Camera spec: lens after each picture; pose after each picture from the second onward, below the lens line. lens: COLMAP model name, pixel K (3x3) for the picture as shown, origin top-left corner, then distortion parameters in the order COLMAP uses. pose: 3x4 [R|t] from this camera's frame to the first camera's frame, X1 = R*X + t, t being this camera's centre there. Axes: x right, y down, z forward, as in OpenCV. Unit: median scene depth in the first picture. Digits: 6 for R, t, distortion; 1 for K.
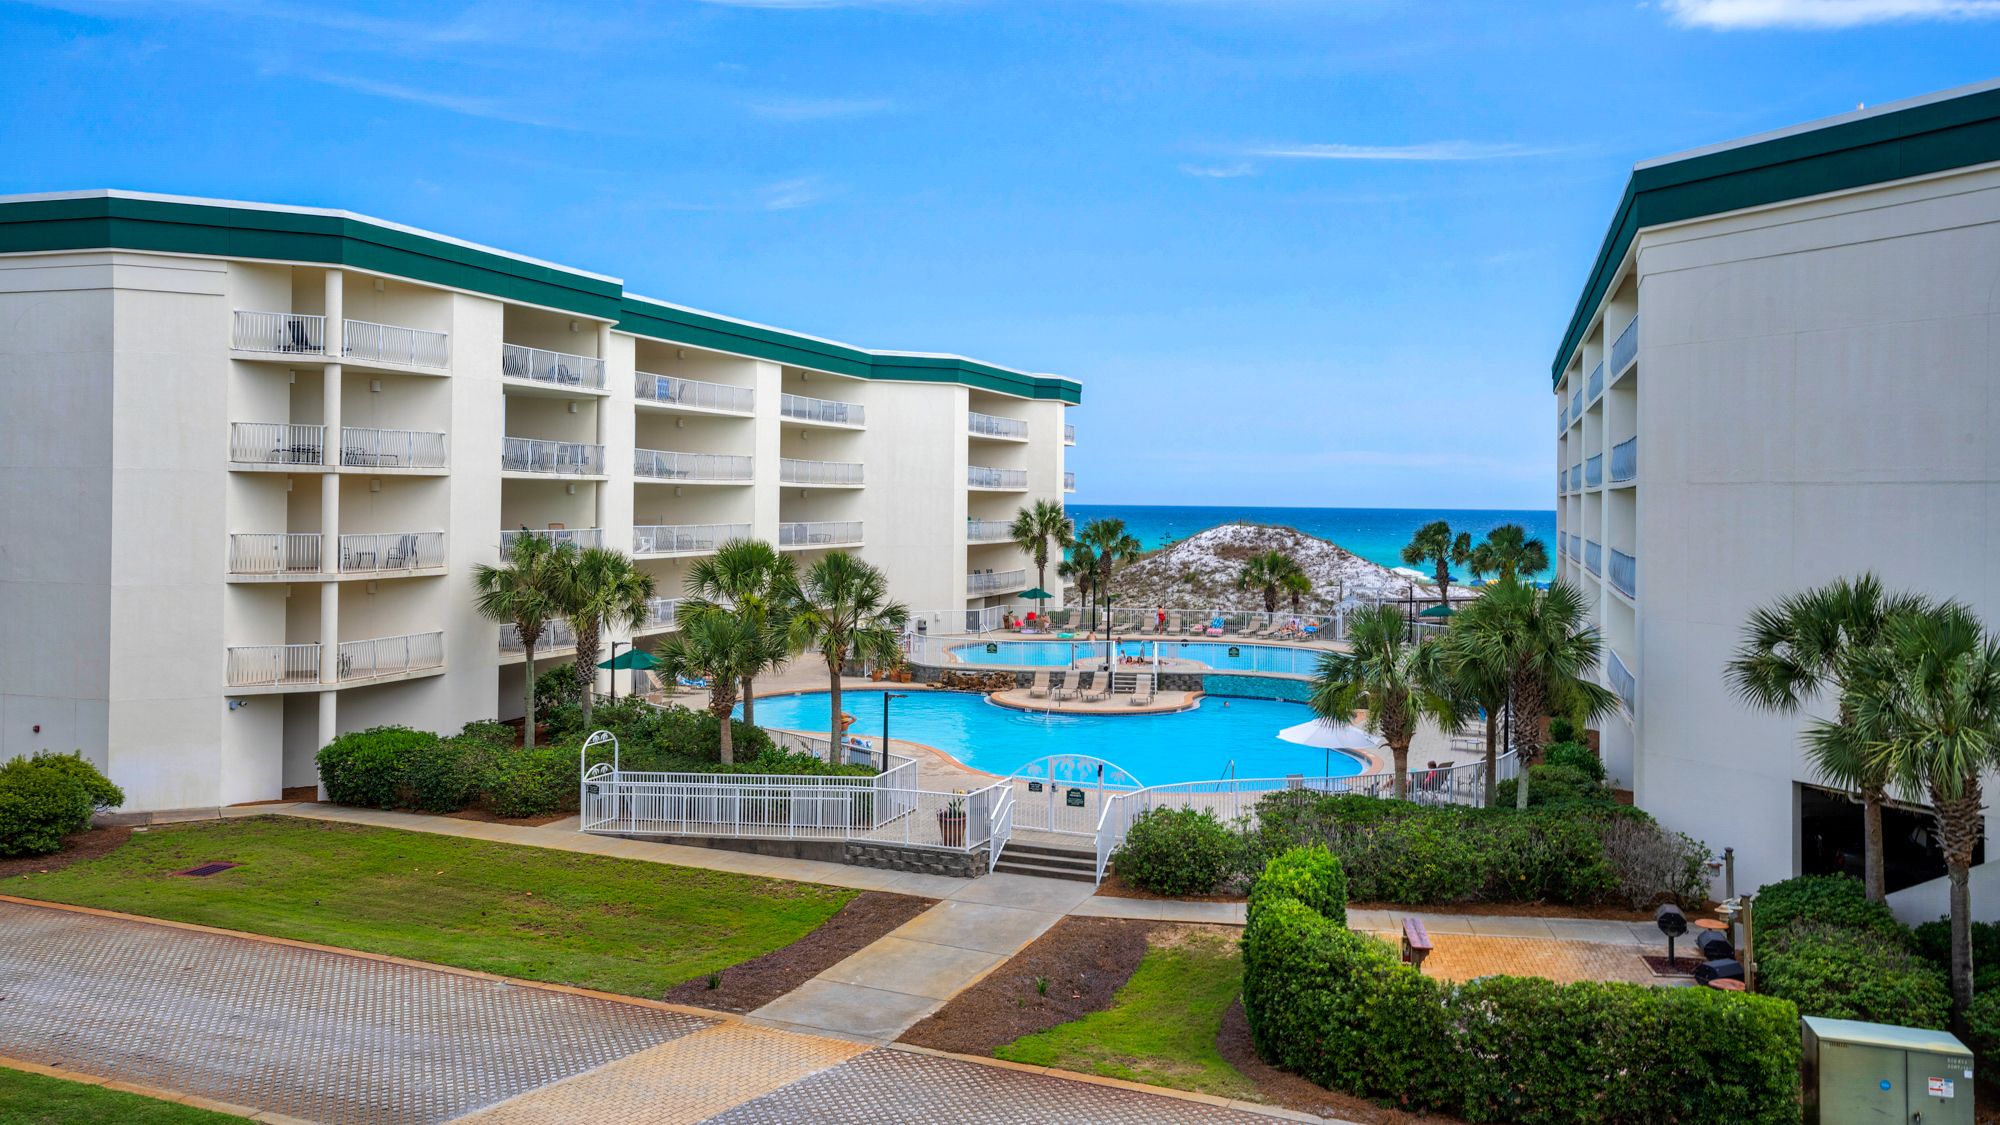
lens RADIAL K [[1554.6, 0, 1003.7], [0, 1554.6, 488.2], [0, 0, 1]] dist [-0.013395, 0.074007]
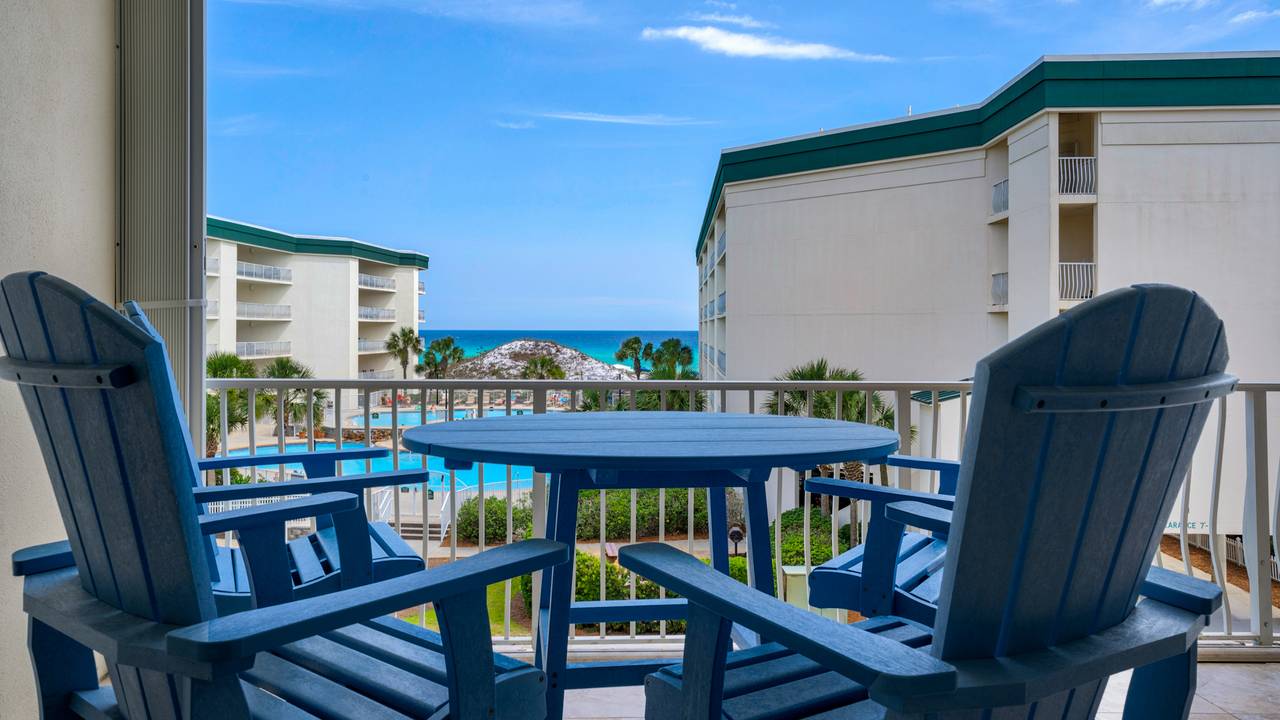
lens RADIAL K [[994.9, 0, 642.4], [0, 994.9, 312.4], [0, 0, 1]] dist [-0.013395, 0.074007]
pose [[0.965378, -0.004782, 0.260812, -0.010245], [0.006574, 0.999960, -0.005998, 0.000414], [-0.260773, 0.007504, 0.965371, -0.123963]]
